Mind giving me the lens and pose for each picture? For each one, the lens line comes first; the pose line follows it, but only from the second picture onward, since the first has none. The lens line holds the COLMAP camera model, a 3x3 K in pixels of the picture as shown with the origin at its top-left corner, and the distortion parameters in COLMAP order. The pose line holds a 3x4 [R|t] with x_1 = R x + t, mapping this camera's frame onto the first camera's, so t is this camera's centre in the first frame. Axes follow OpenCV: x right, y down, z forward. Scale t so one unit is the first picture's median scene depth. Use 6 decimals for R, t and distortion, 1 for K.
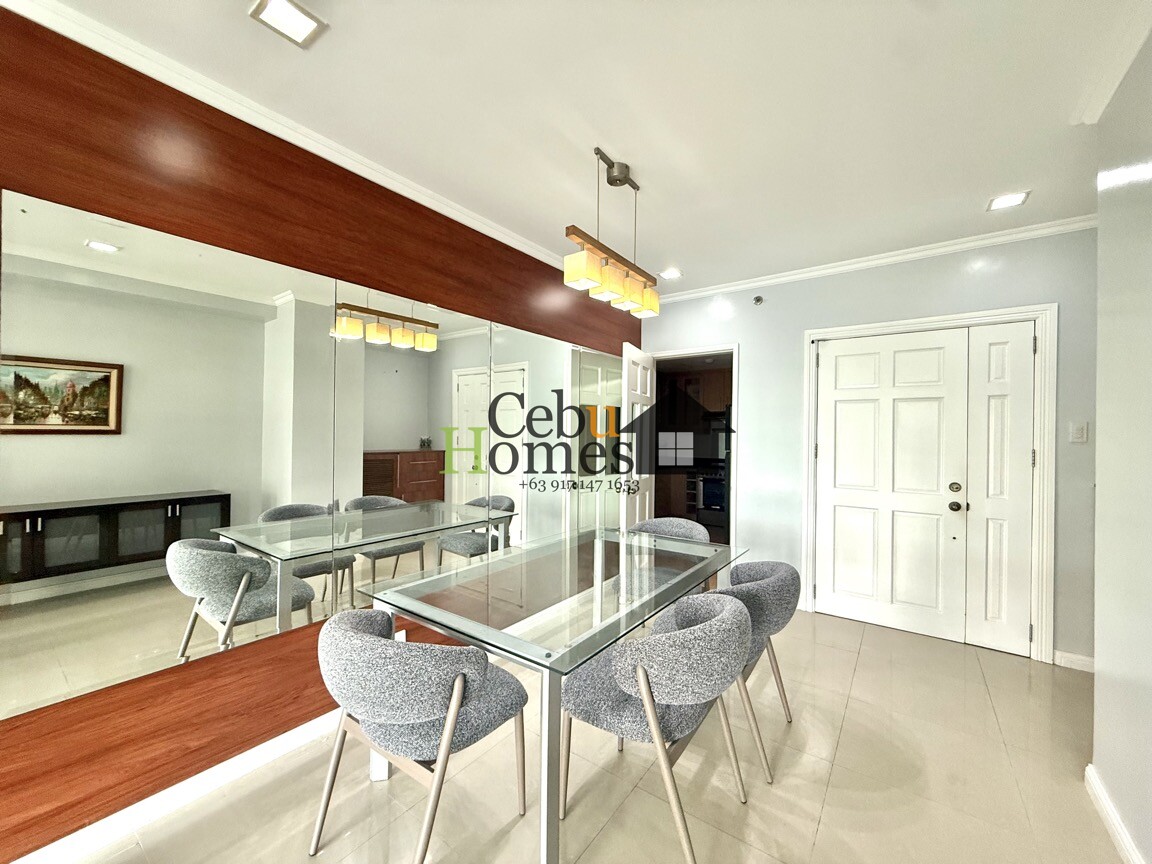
lens RADIAL K [[460.7, 0, 571.7], [0, 460.7, 435.3], [0, 0, 1]] dist [0.006103, -0.000417]
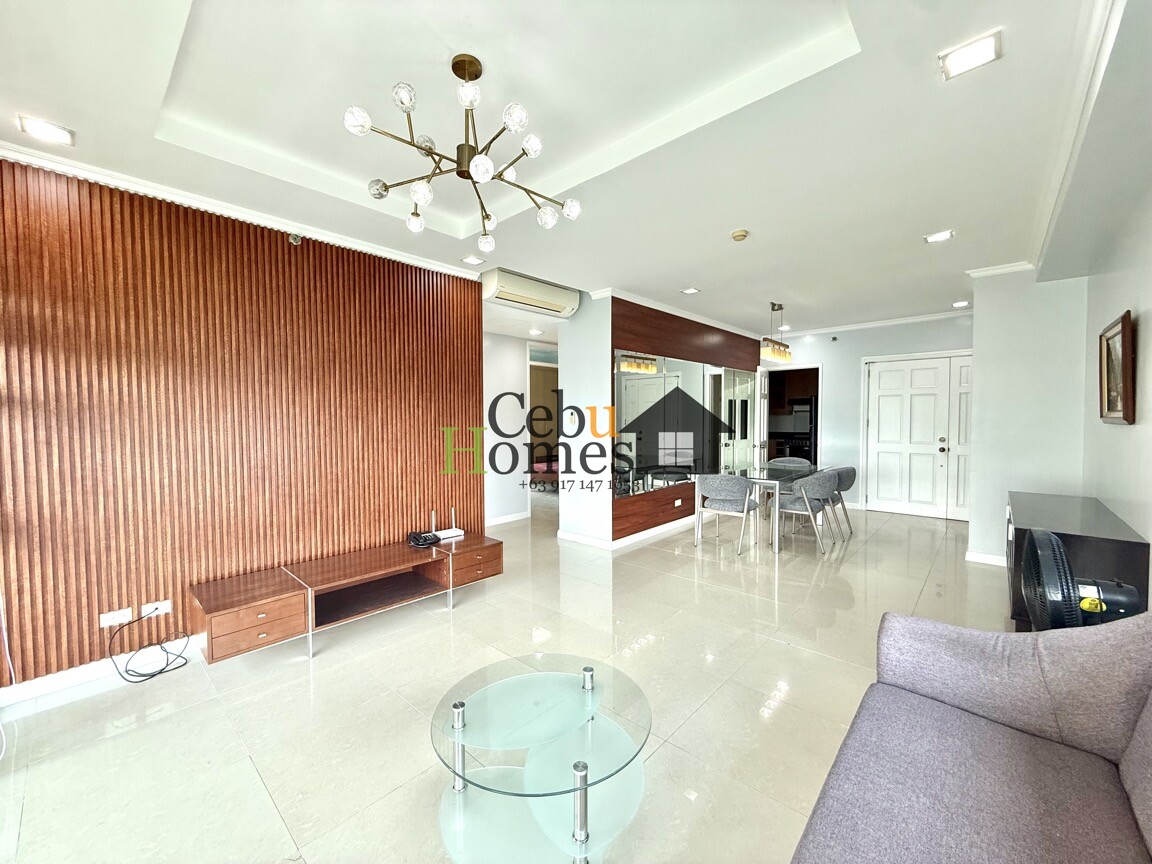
lens RADIAL K [[460.7, 0, 572.0], [0, 460.7, 437.3], [0, 0, 1]] dist [0.006103, -0.000417]
pose [[0.994234, -0.014241, -0.106278, -0.445260], [0.019332, 0.998707, 0.047024, -0.017949], [0.105471, -0.048807, 0.993224, -0.951215]]
